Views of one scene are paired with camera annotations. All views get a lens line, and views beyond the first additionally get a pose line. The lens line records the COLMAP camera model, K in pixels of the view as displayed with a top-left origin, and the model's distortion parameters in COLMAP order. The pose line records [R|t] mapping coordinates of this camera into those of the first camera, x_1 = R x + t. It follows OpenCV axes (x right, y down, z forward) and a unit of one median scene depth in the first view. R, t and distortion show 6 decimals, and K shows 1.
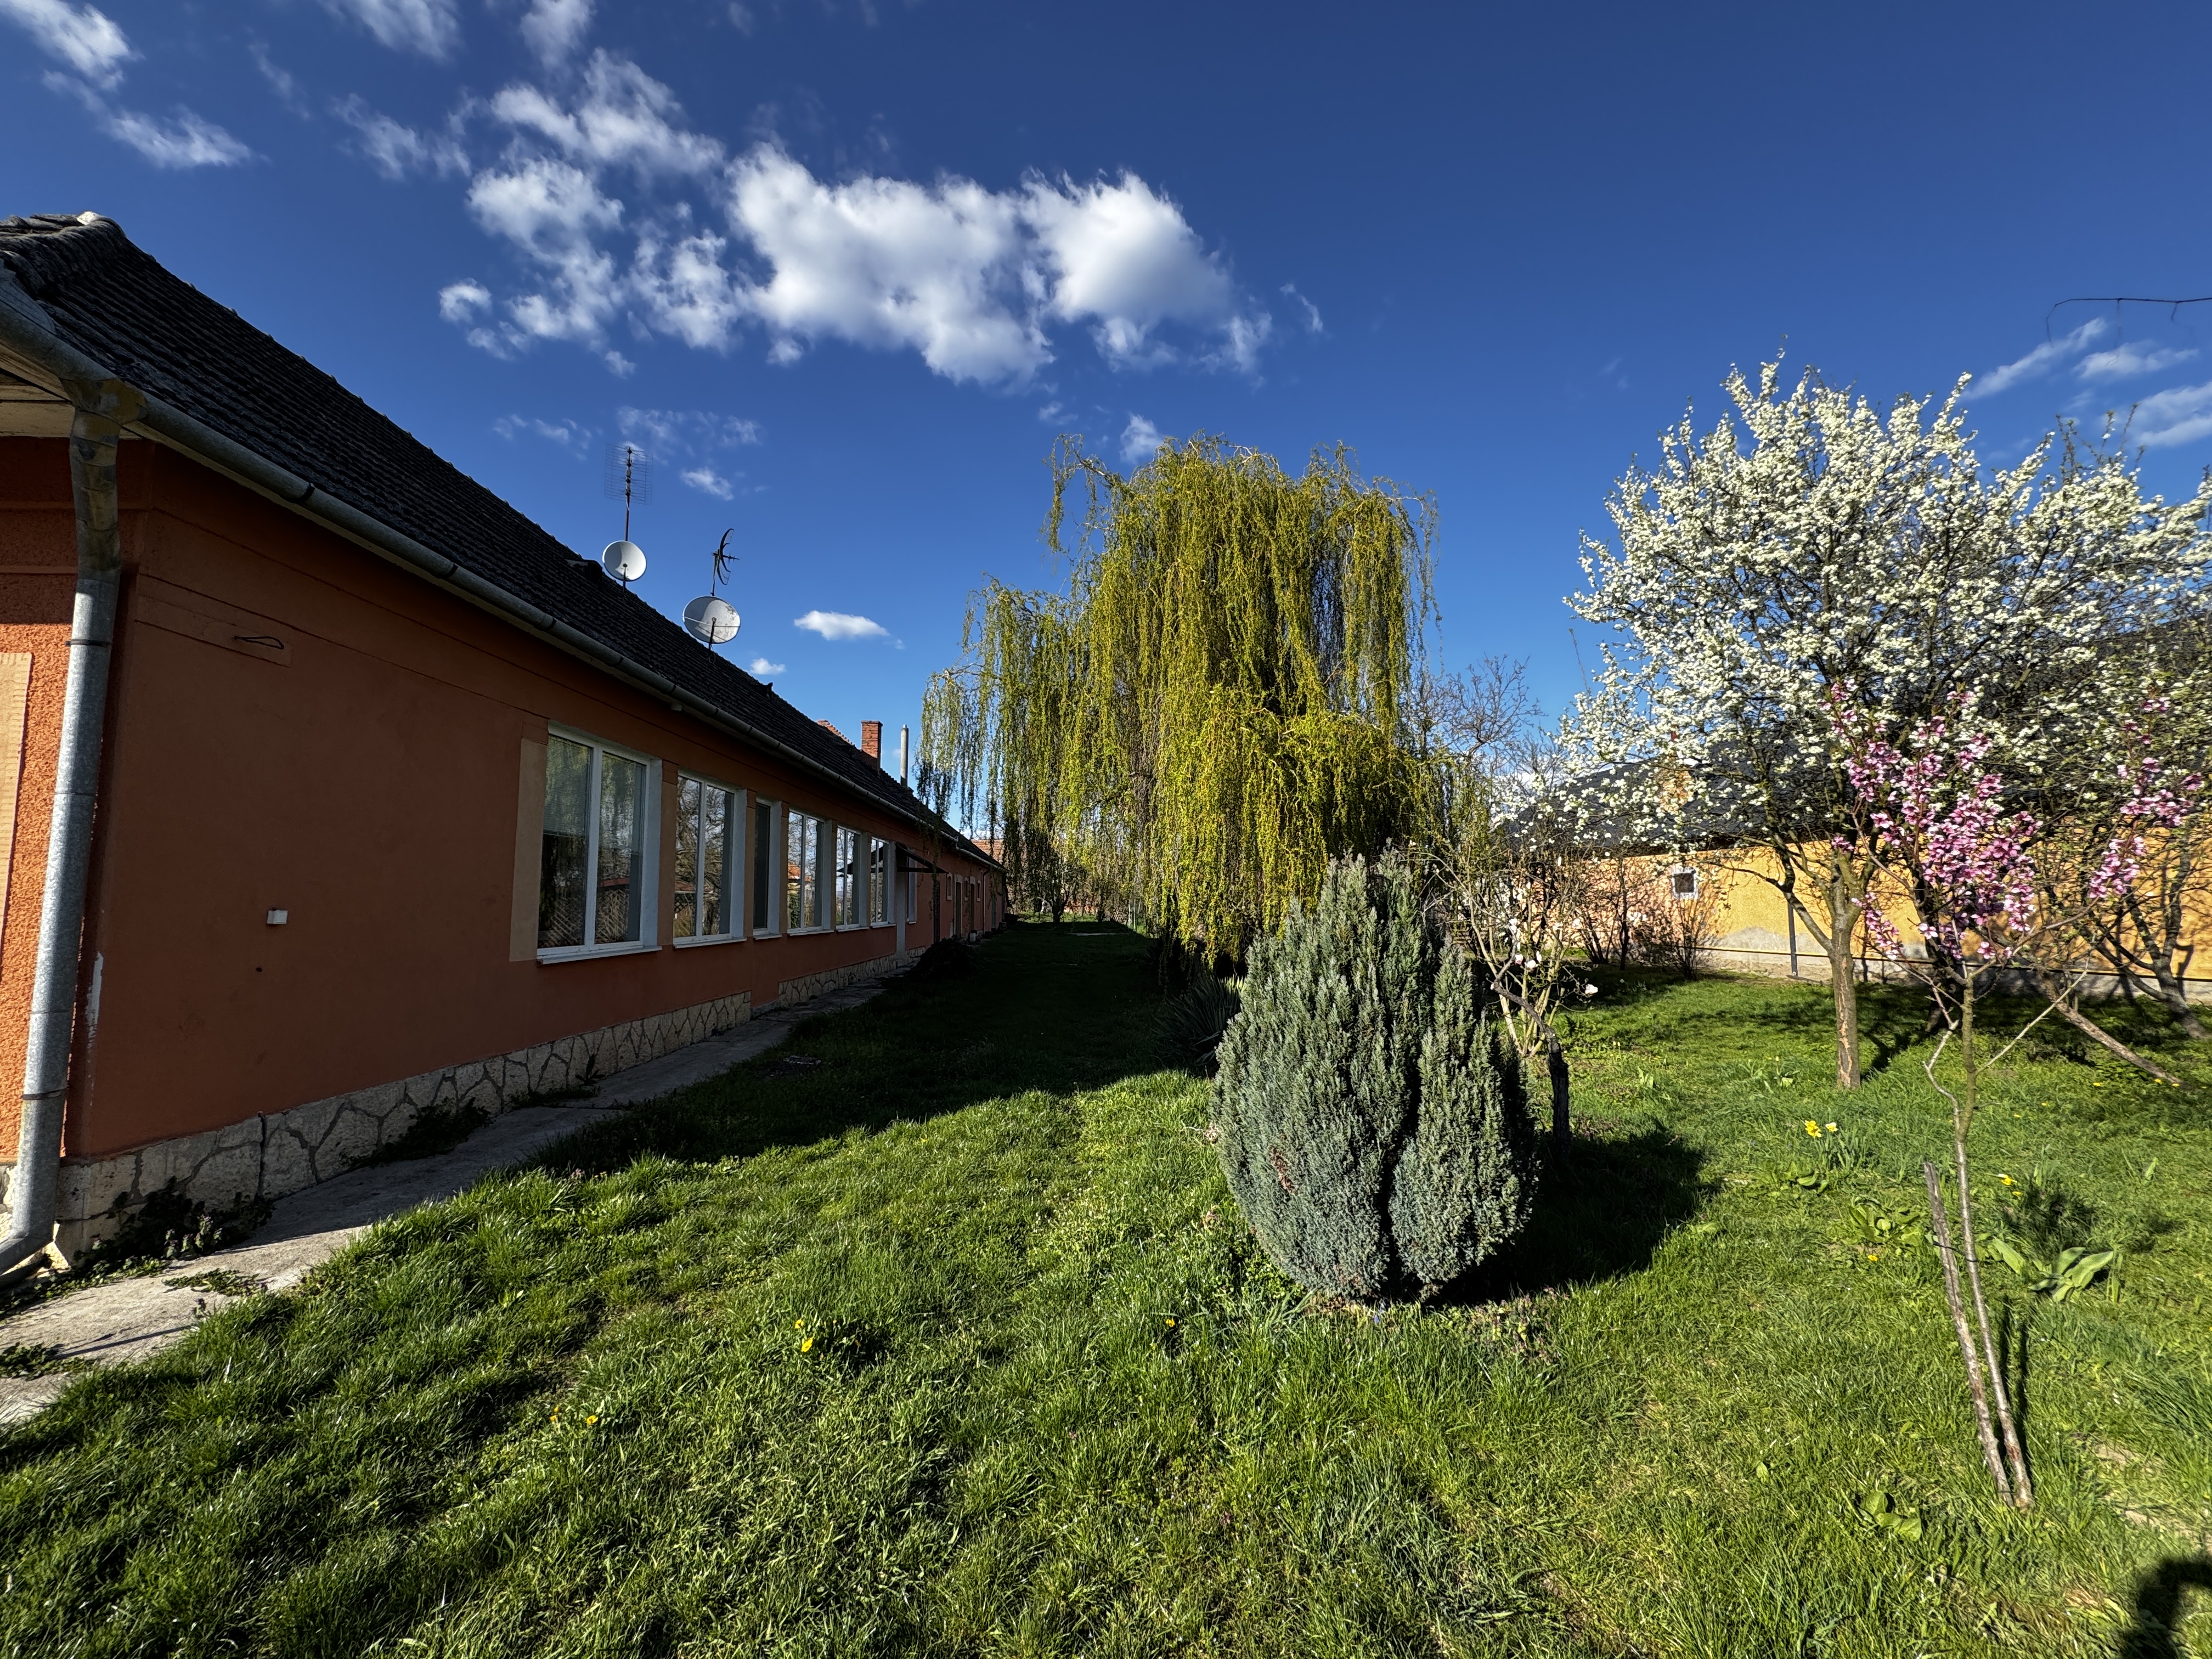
lens RADIAL K [[877.9, 0, 1095.9], [0, 877.9, 833.0], [0, 0, 1]] dist [-0.010760, 0.002833]
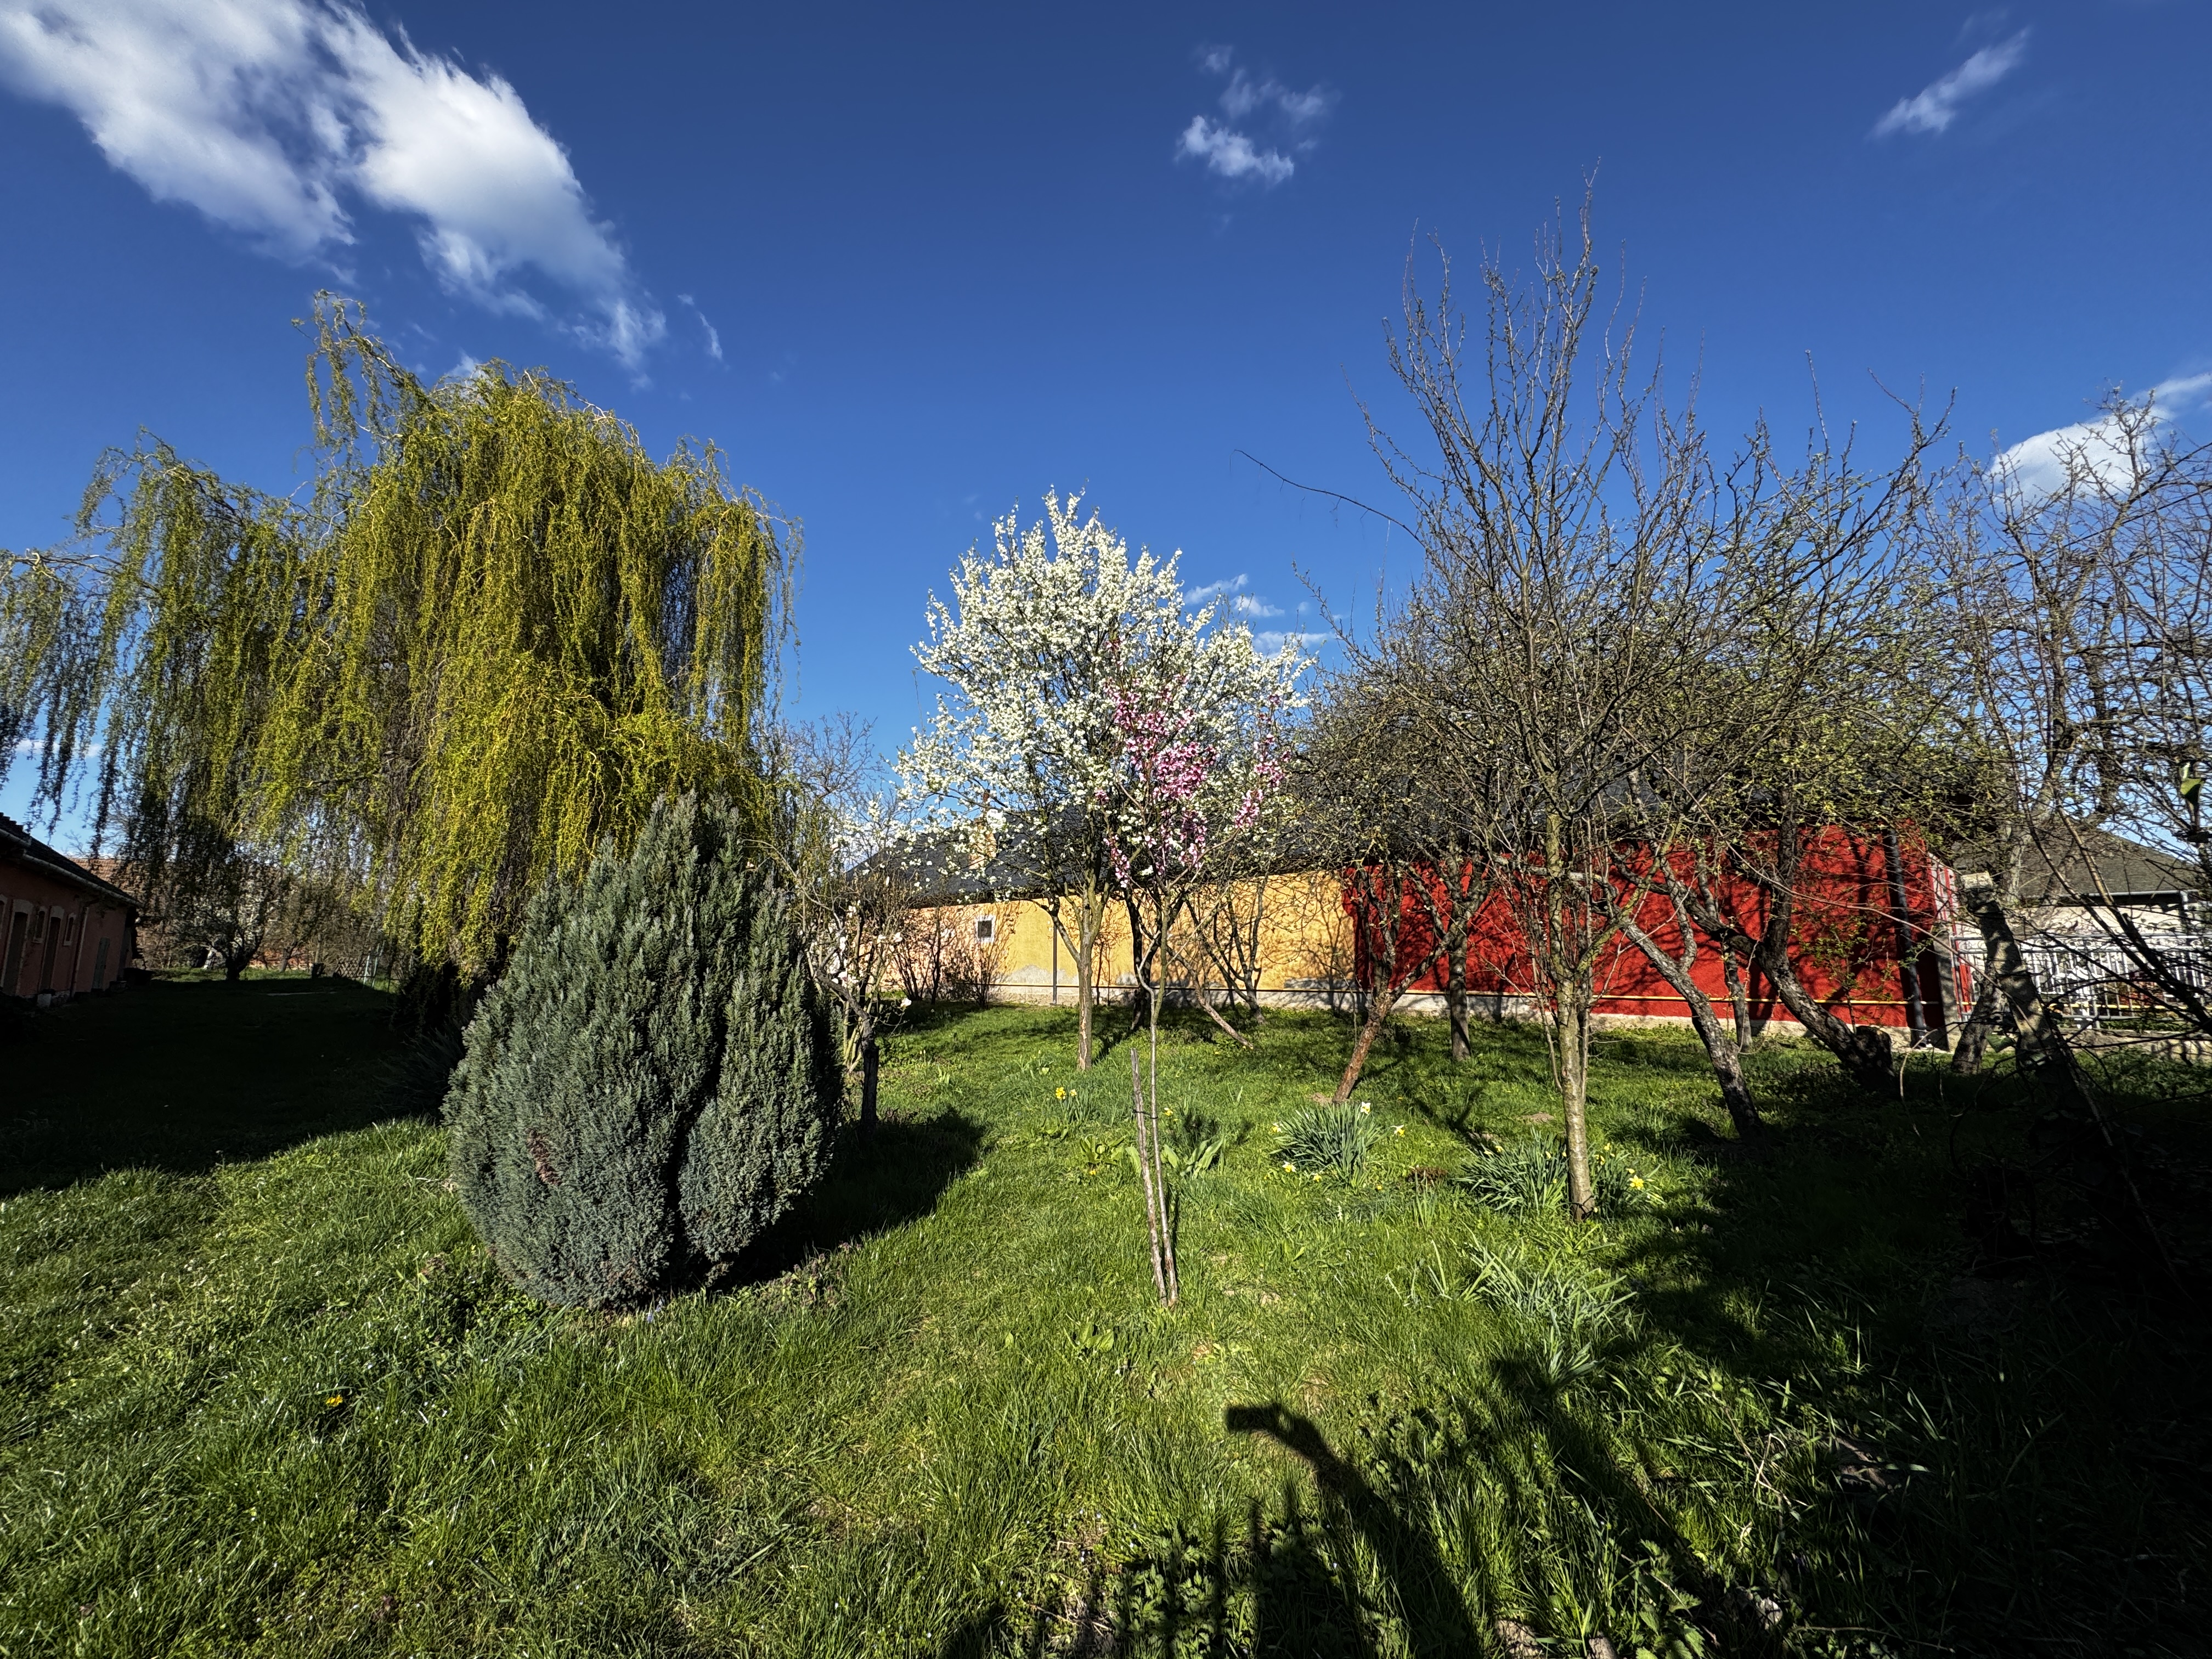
lens RADIAL K [[877.9, 0, 1109.5], [0, 877.9, 823.3], [0, 0, 1]] dist [-0.010760, 0.002833]
pose [[0.743884, 0.115399, 0.658270, 0.024717], [-0.053421, 0.992095, -0.113551, 0.102205], [-0.666170, 0.049303, 0.744168, 0.025426]]
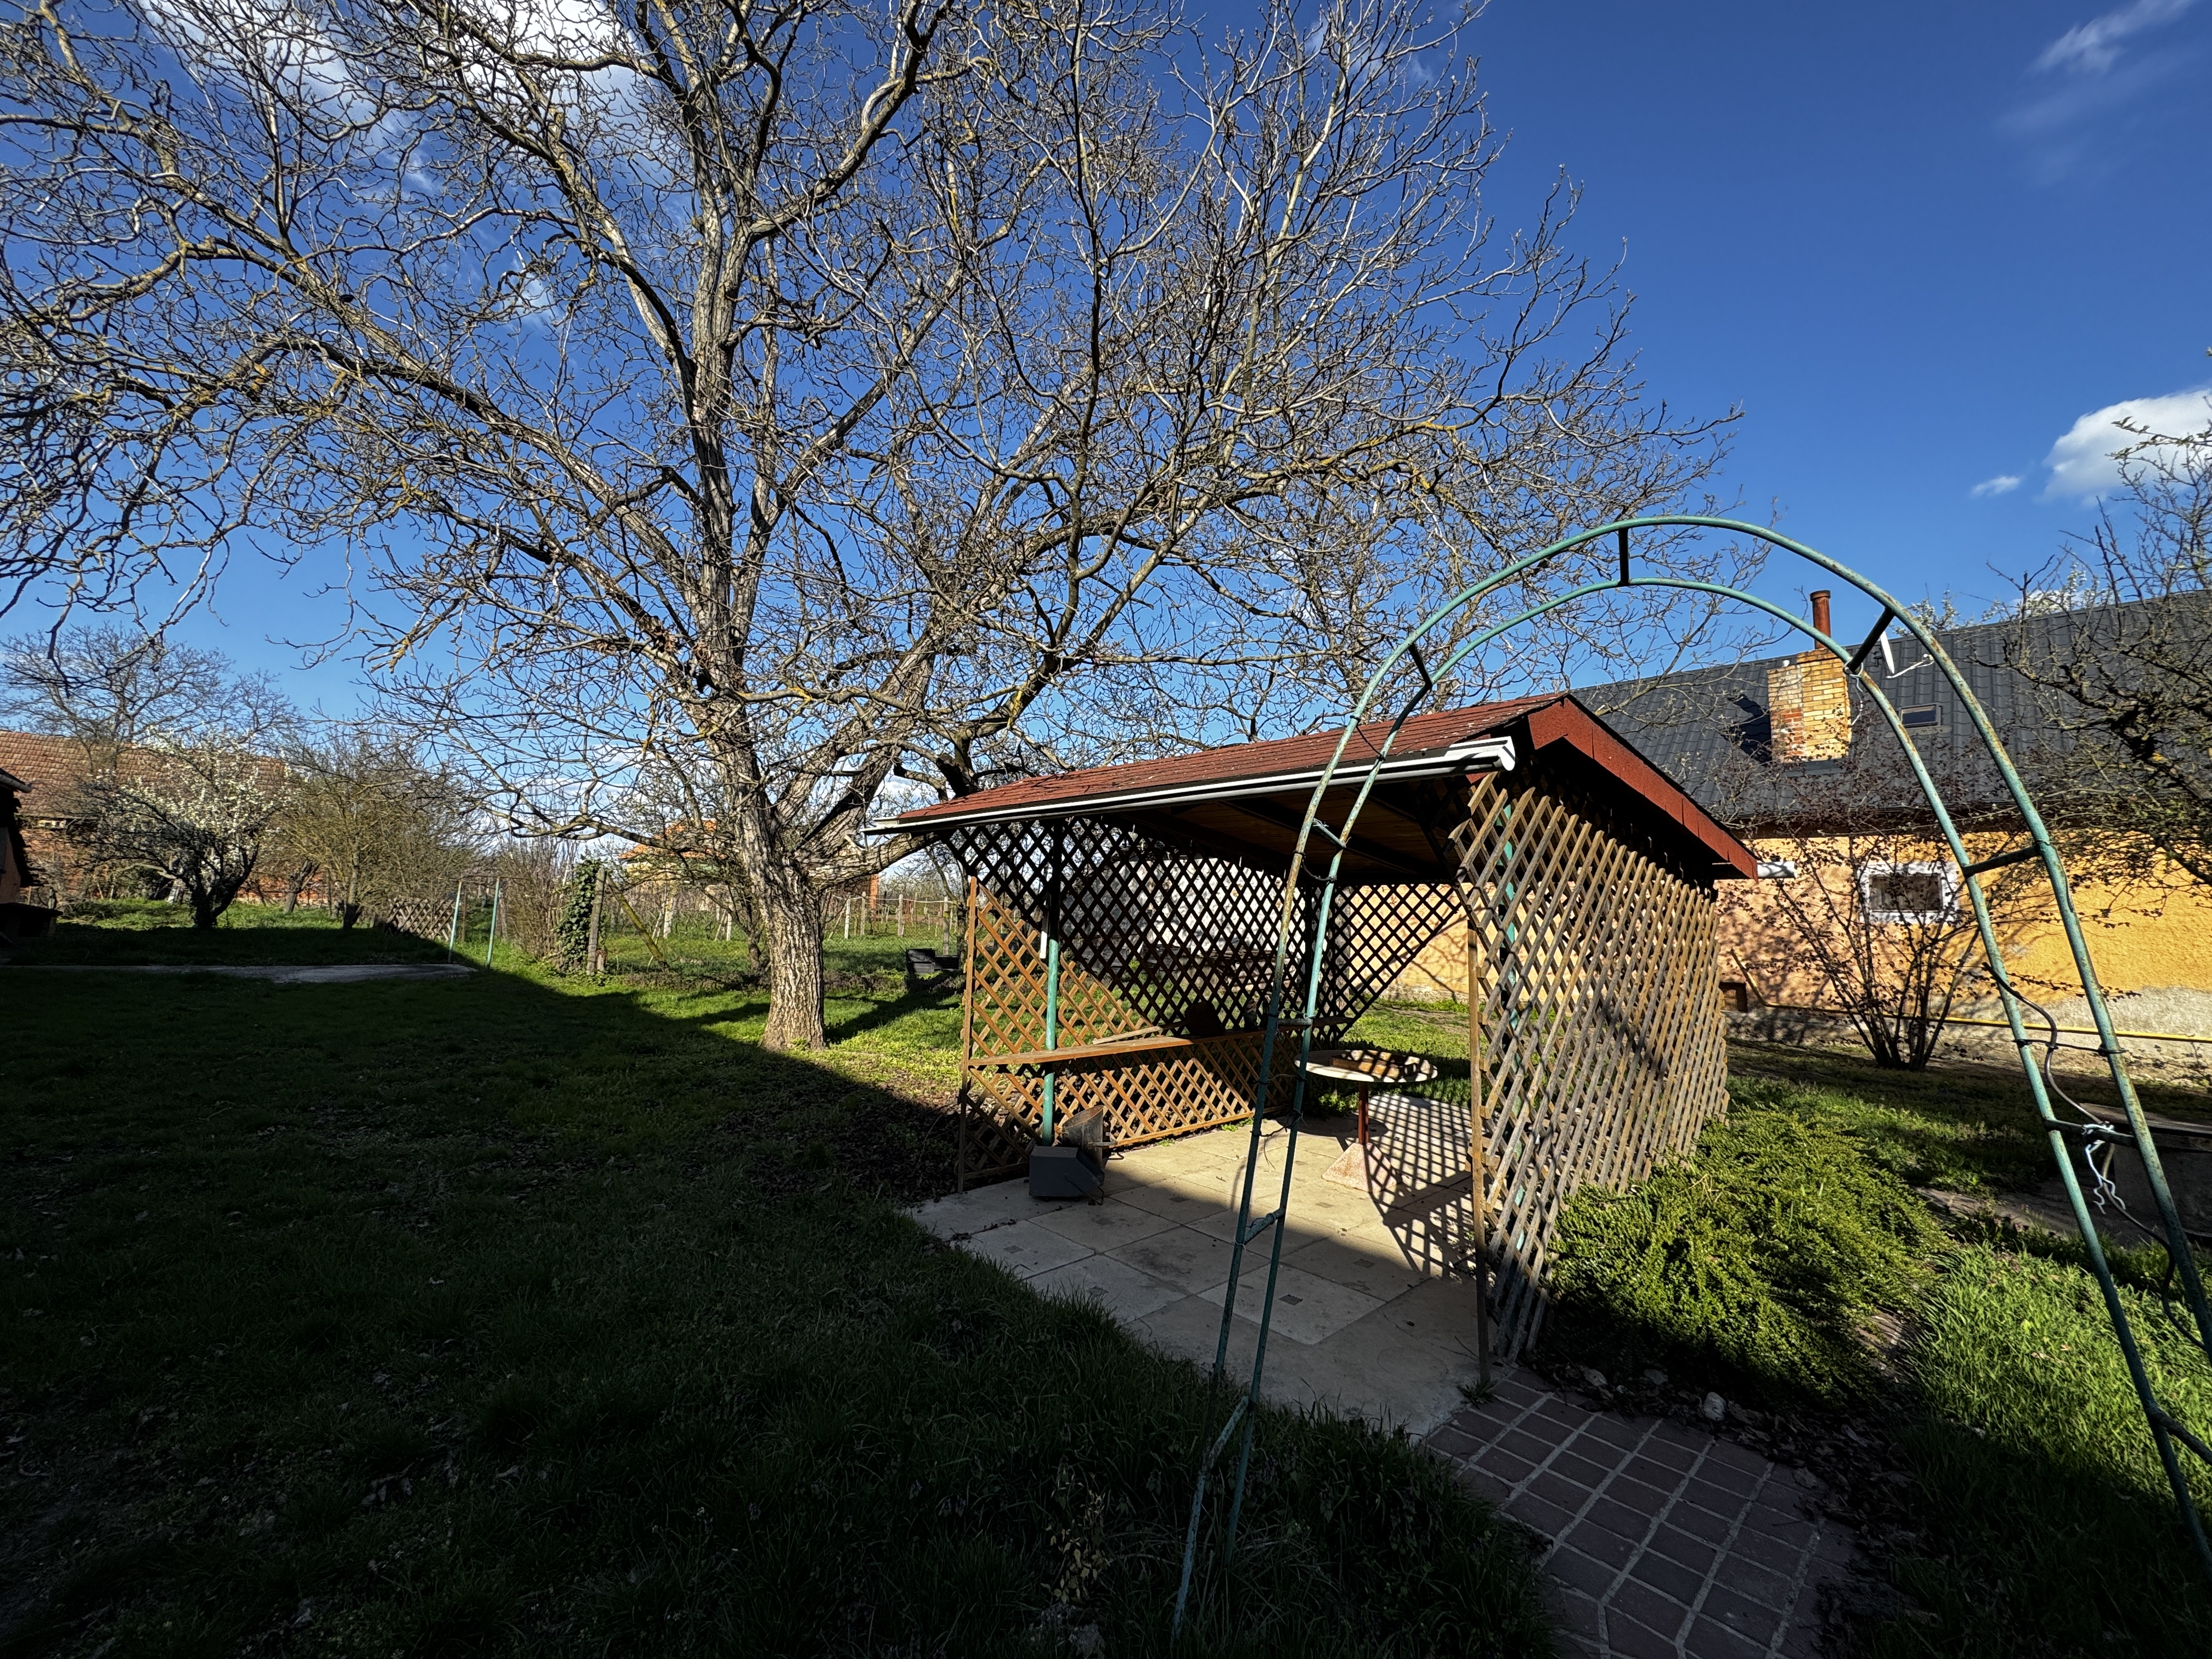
lens RADIAL K [[877.9, 0, 1115.5], [0, 877.9, 833.8], [0, 0, 1]] dist [-0.010760, 0.002833]
pose [[0.736009, 0.117042, 0.666777, -0.042623], [-0.094599, 0.993059, -0.069893, 0.254563], [-0.670329, -0.011635, 0.741973, 2.309932]]
